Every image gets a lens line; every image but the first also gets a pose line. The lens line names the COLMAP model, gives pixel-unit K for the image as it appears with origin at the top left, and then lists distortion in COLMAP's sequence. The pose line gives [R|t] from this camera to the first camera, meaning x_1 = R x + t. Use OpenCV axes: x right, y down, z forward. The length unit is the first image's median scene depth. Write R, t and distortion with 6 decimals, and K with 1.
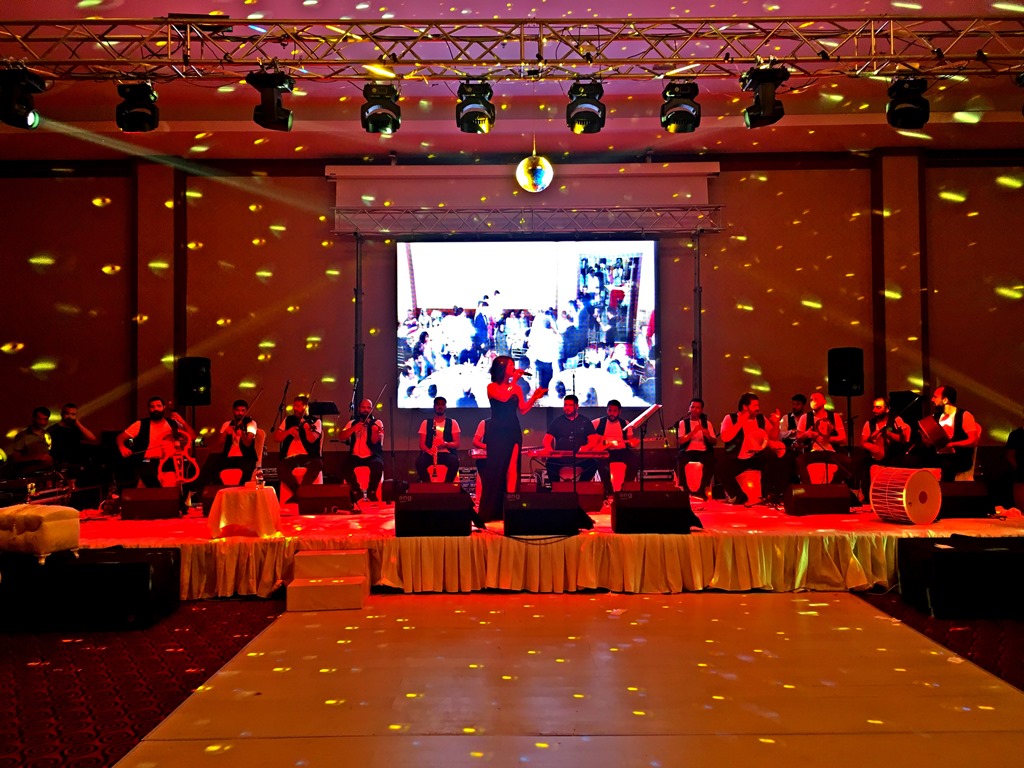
lens RADIAL K [[867.6, 0, 505.5], [0, 867.6, 381.3], [0, 0, 1]] dist [0.075262, -0.111471]
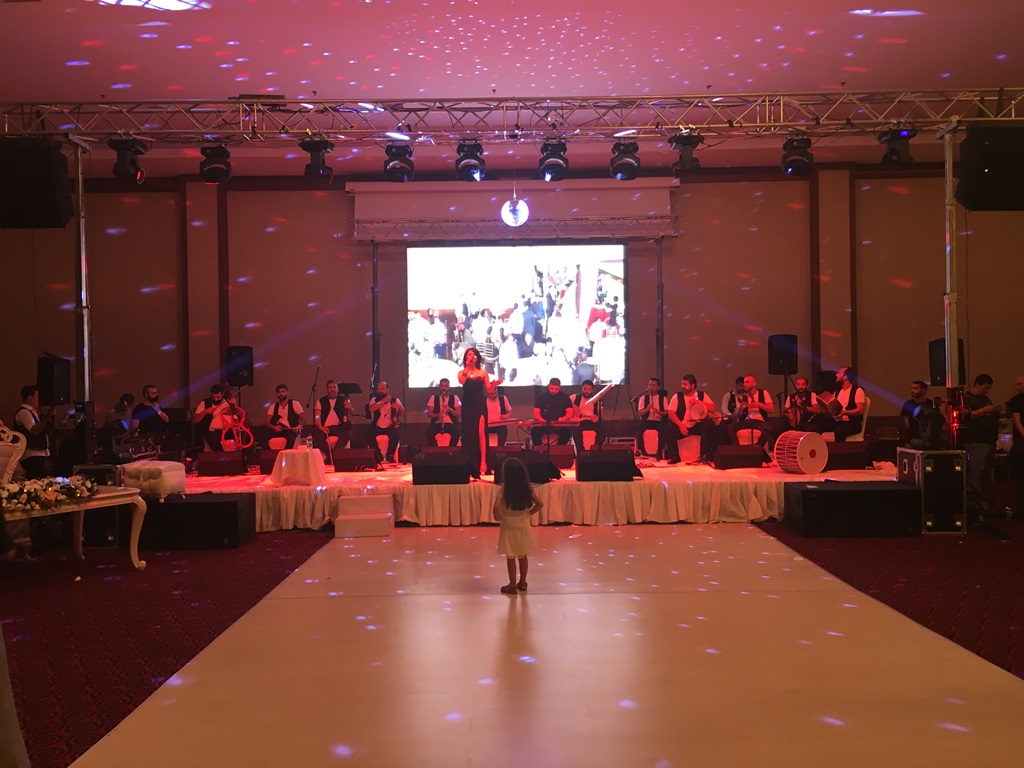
lens RADIAL K [[867.6, 0, 505.5], [0, 867.6, 381.3], [0, 0, 1]] dist [0.075262, -0.111471]
pose [[0.999974, -0.006512, -0.003230, 0.021331], [0.006601, 0.999575, 0.028397, -0.017612], [0.003043, -0.028417, 0.999592, -0.331958]]
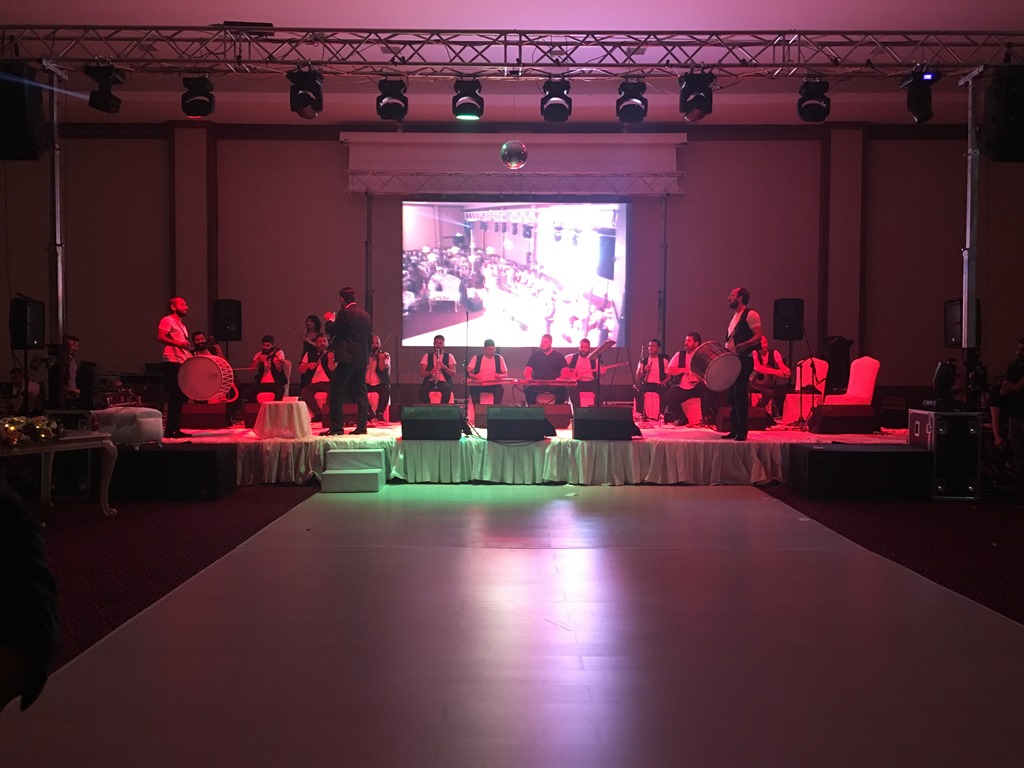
lens RADIAL K [[867.6, 0, 505.5], [0, 867.6, 381.3], [0, 0, 1]] dist [0.075262, -0.111471]
pose [[0.999908, 0.013458, -0.001376, 0.026863], [-0.013361, 0.998358, 0.055695, 0.019521], [0.002123, -0.055672, 0.998447, -0.273441]]
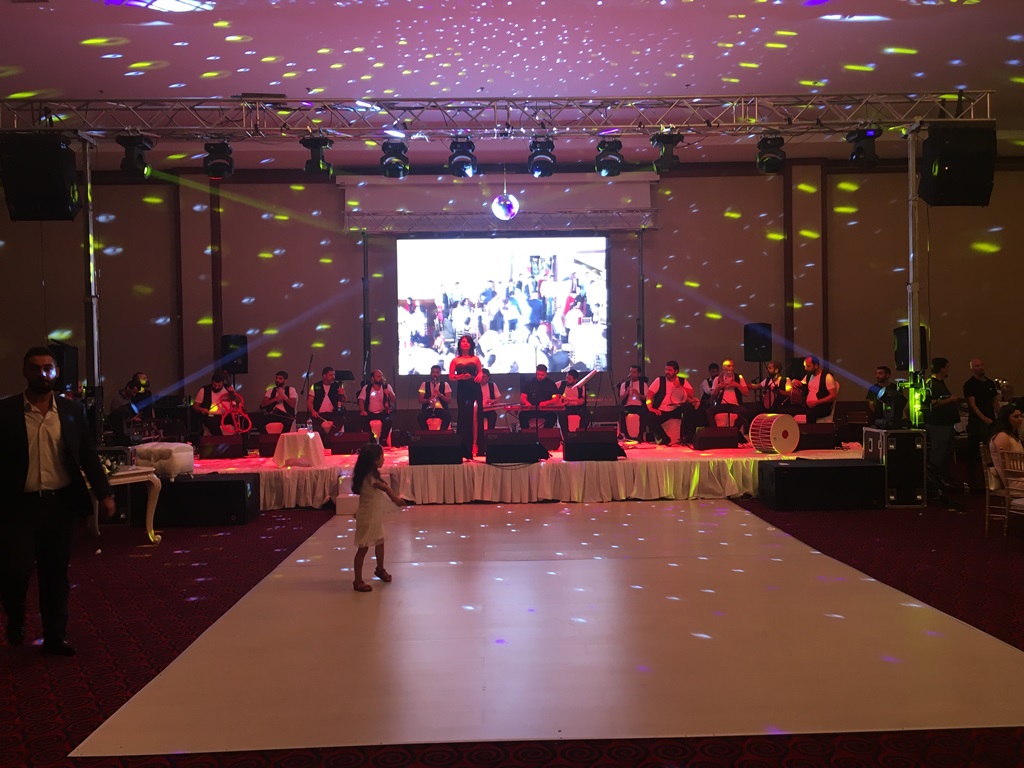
lens RADIAL K [[867.6, 0, 505.5], [0, 867.6, 381.3], [0, 0, 1]] dist [0.075262, -0.111471]
pose [[0.999735, -0.009216, 0.021112, 0.001267], [0.008390, 0.999210, 0.038856, -0.010897], [-0.021453, -0.038669, 0.999022, -0.406264]]
